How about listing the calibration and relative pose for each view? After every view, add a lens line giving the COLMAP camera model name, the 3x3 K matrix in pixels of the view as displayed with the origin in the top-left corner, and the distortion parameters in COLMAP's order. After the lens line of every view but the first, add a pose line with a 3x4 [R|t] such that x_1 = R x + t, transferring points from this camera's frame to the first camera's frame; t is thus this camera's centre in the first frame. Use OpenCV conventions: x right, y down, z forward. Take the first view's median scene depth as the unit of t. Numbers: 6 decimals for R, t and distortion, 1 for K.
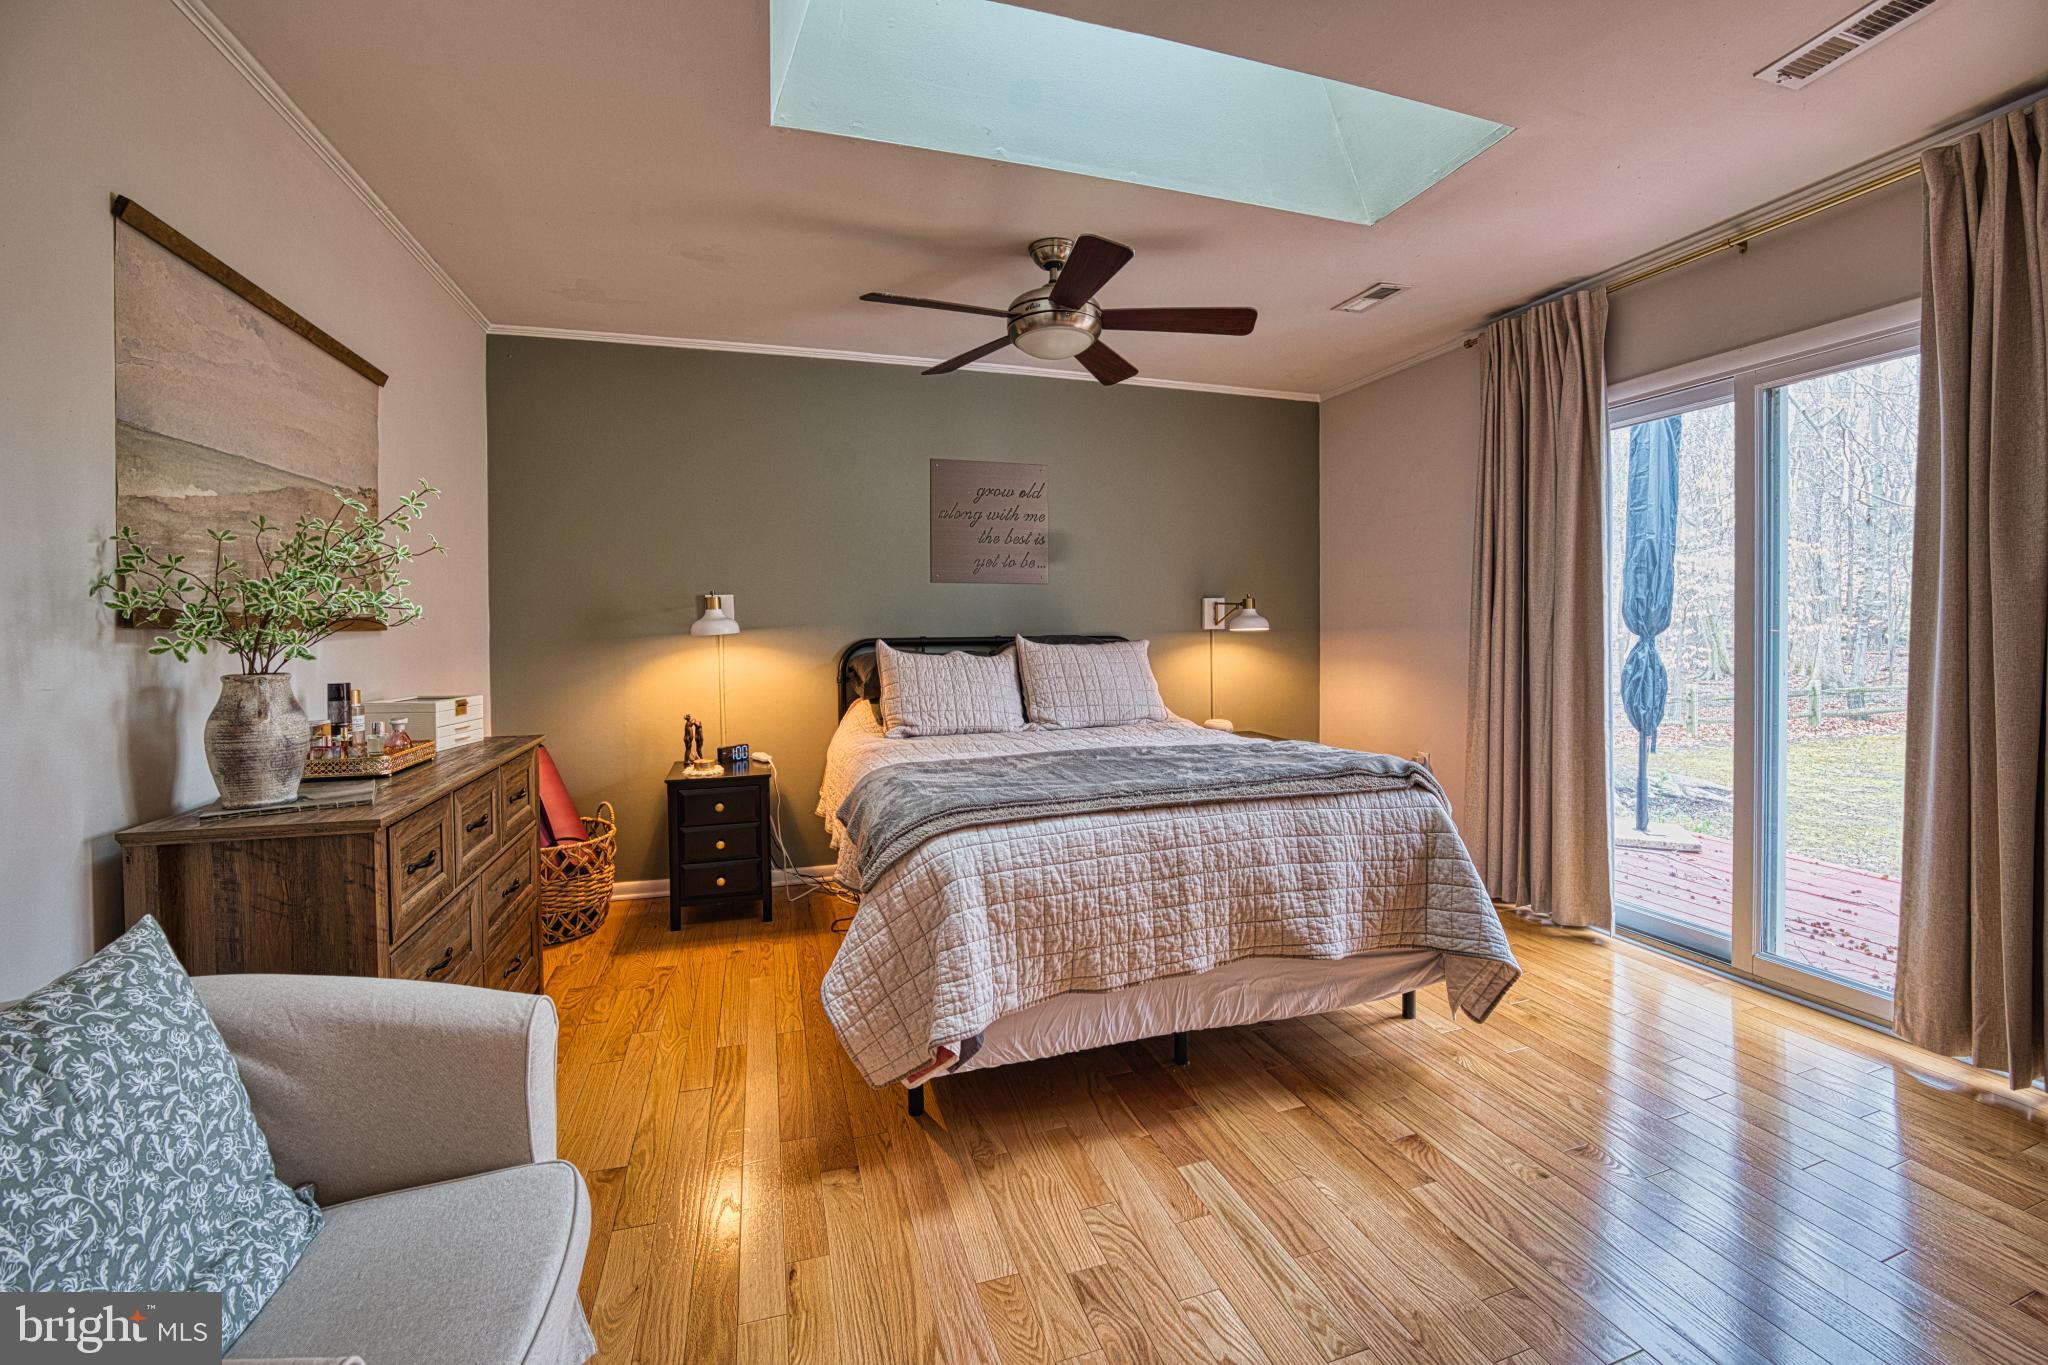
lens RADIAL K [[831.2, 0, 1020.4], [0, 831.2, 640.1], [0, 0, 1]] dist [-0.042695, 0.006371]
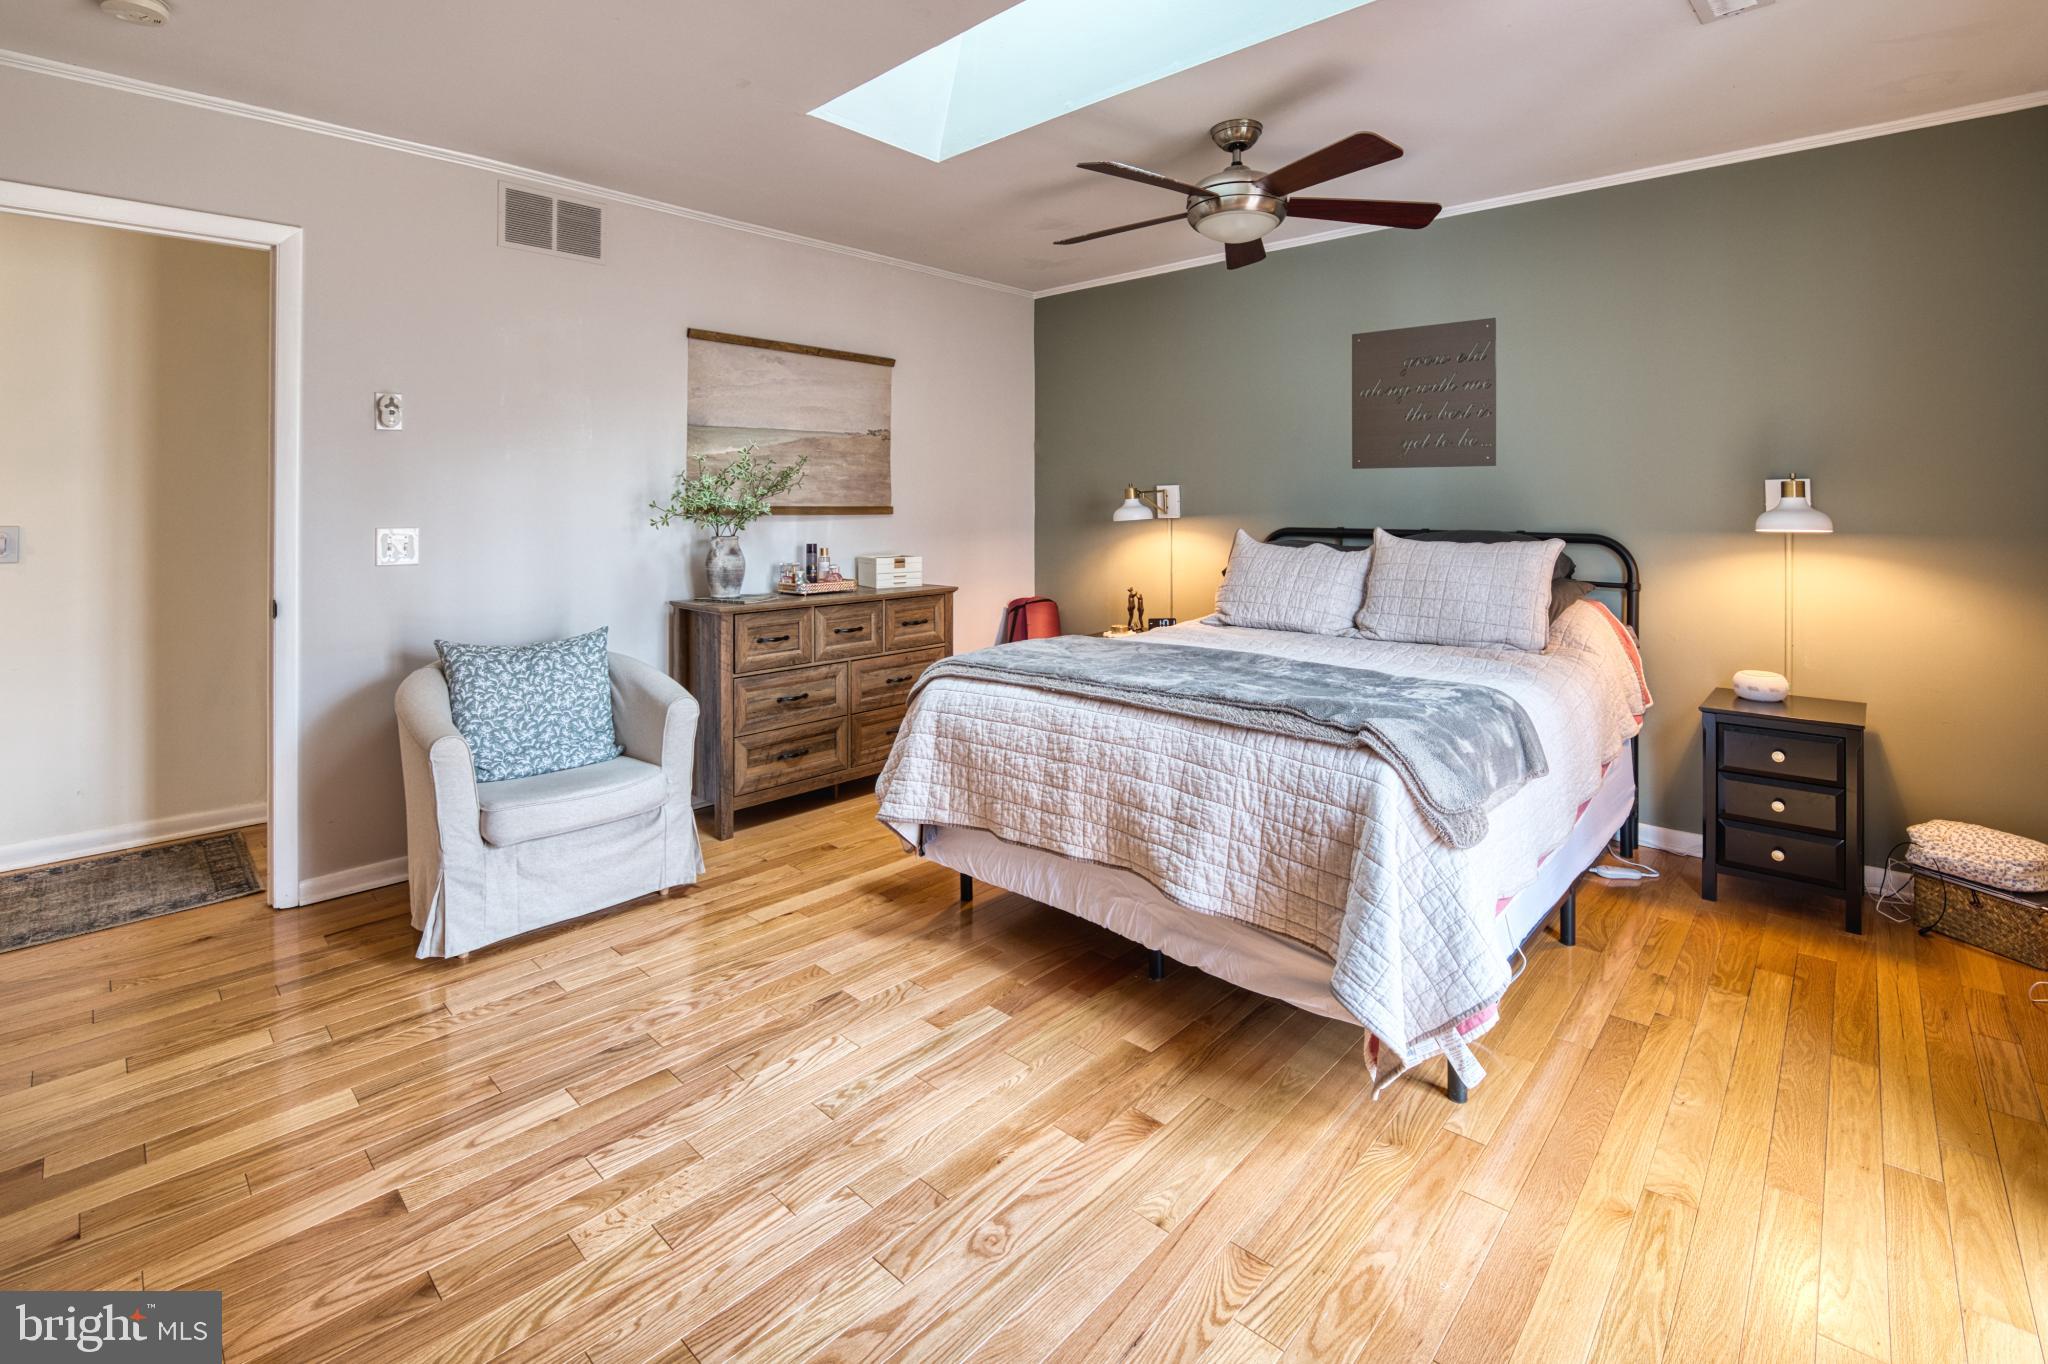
lens RADIAL K [[917.0, 0, 1029.3], [0, 917.0, 513.5], [0, 0, 1]] dist [-0.036840, 0.000583]
pose [[0.497982, 0.013722, -0.867079, 1.108255], [-0.019252, 0.999803, 0.004765, -0.032270], [0.866974, 0.014320, 0.498148, 0.357294]]
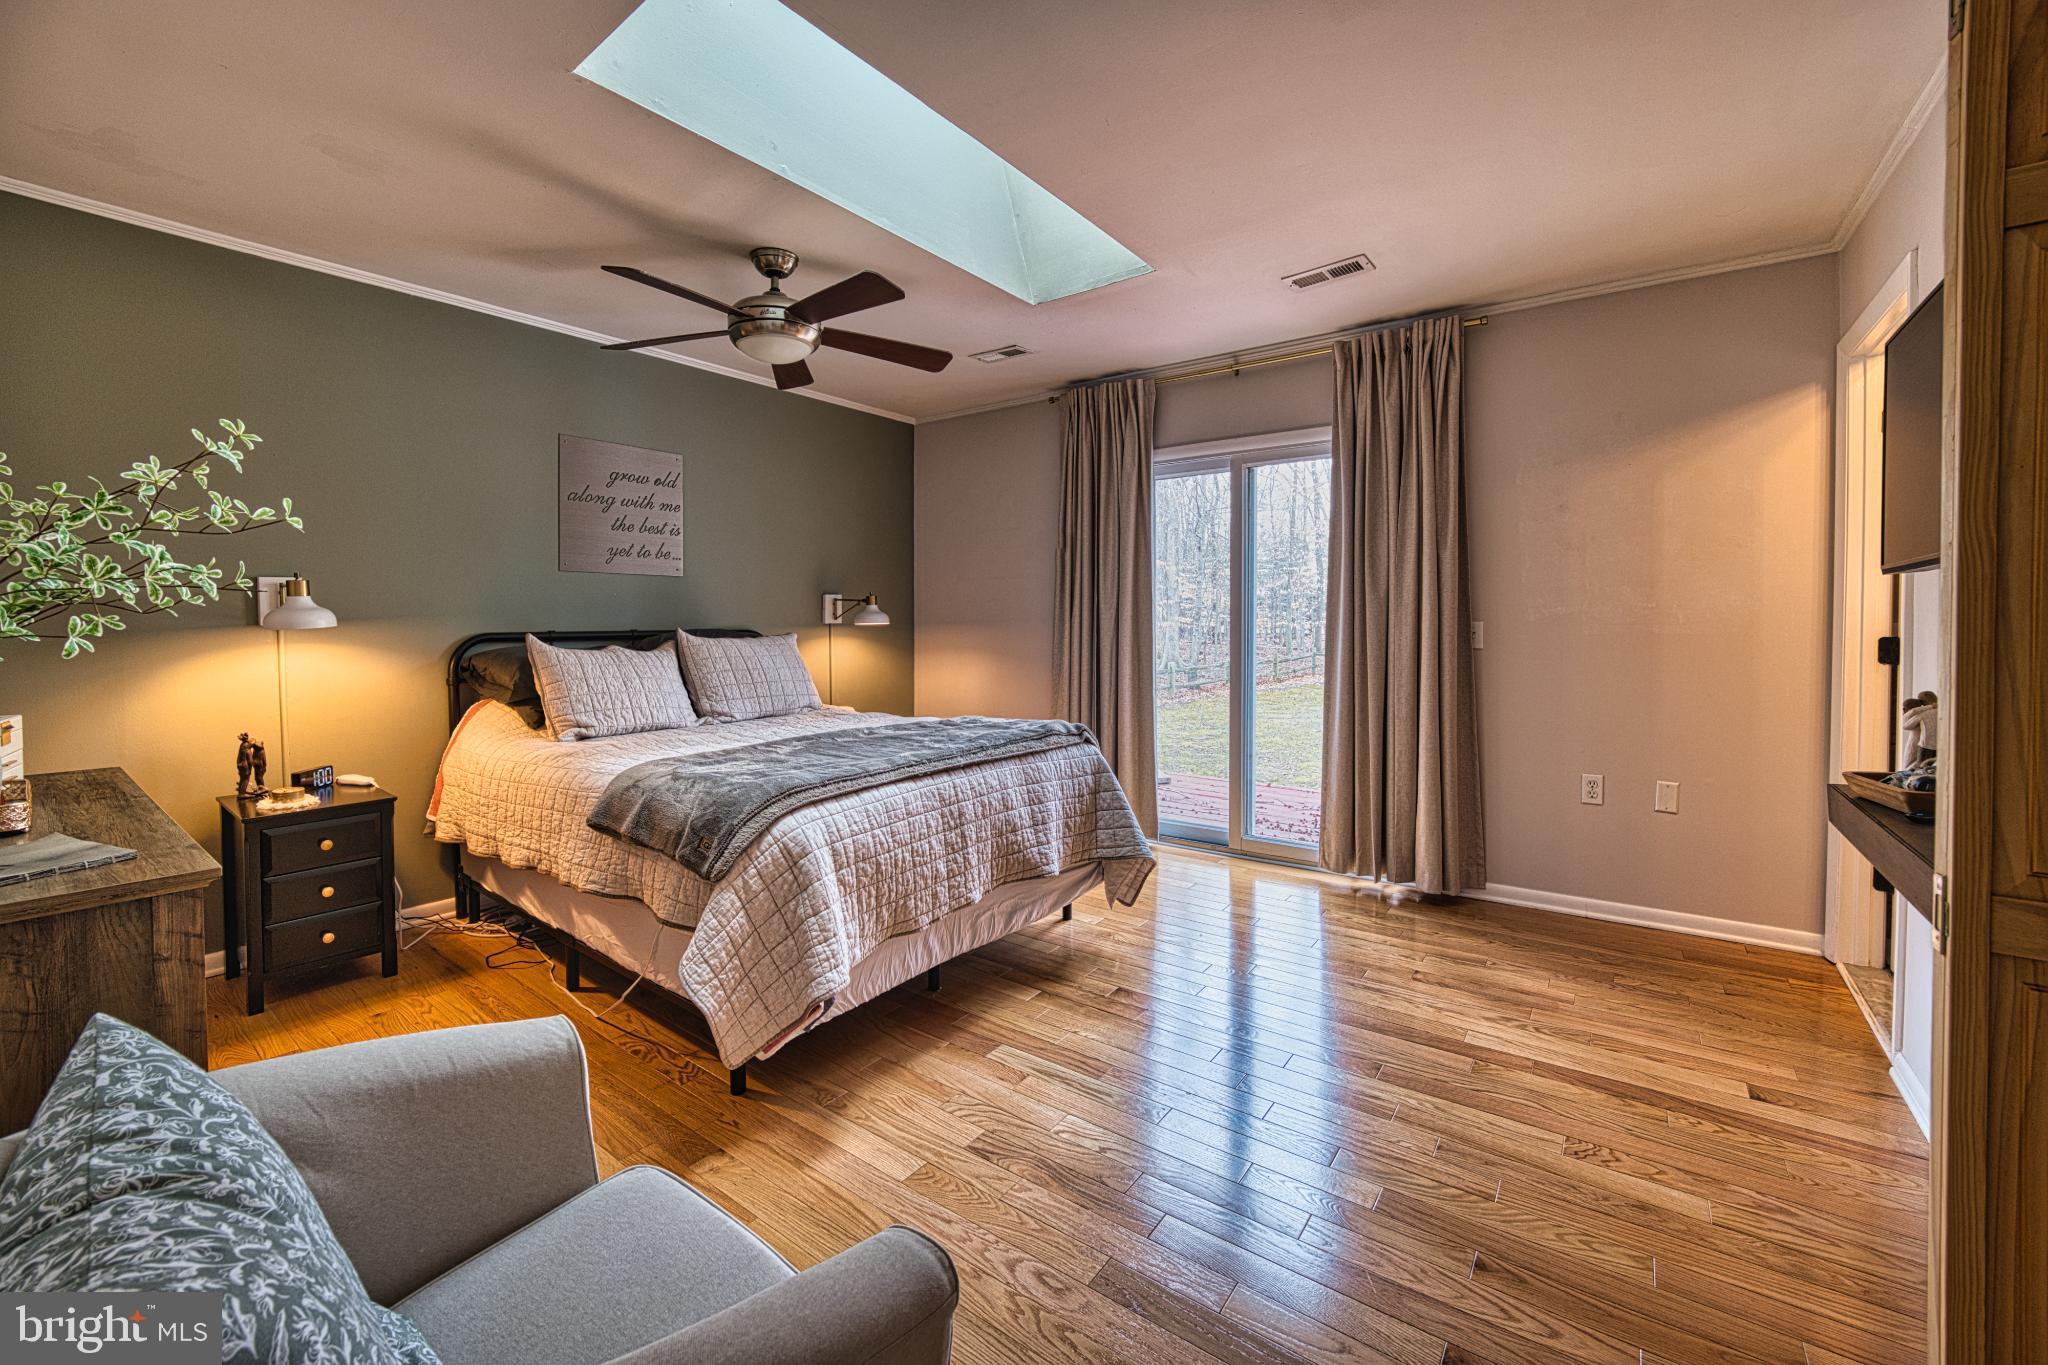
lens RADIAL K [[831.2, 0, 1020.4], [0, 831.2, 640.1], [0, 0, 1]] dist [-0.042695, 0.006371]
pose [[0.809394, -0.008189, 0.587209, -0.426228], [0.004552, 0.999960, 0.007671, 0.003124], [-0.587248, -0.003536, 0.809399, -0.034535]]
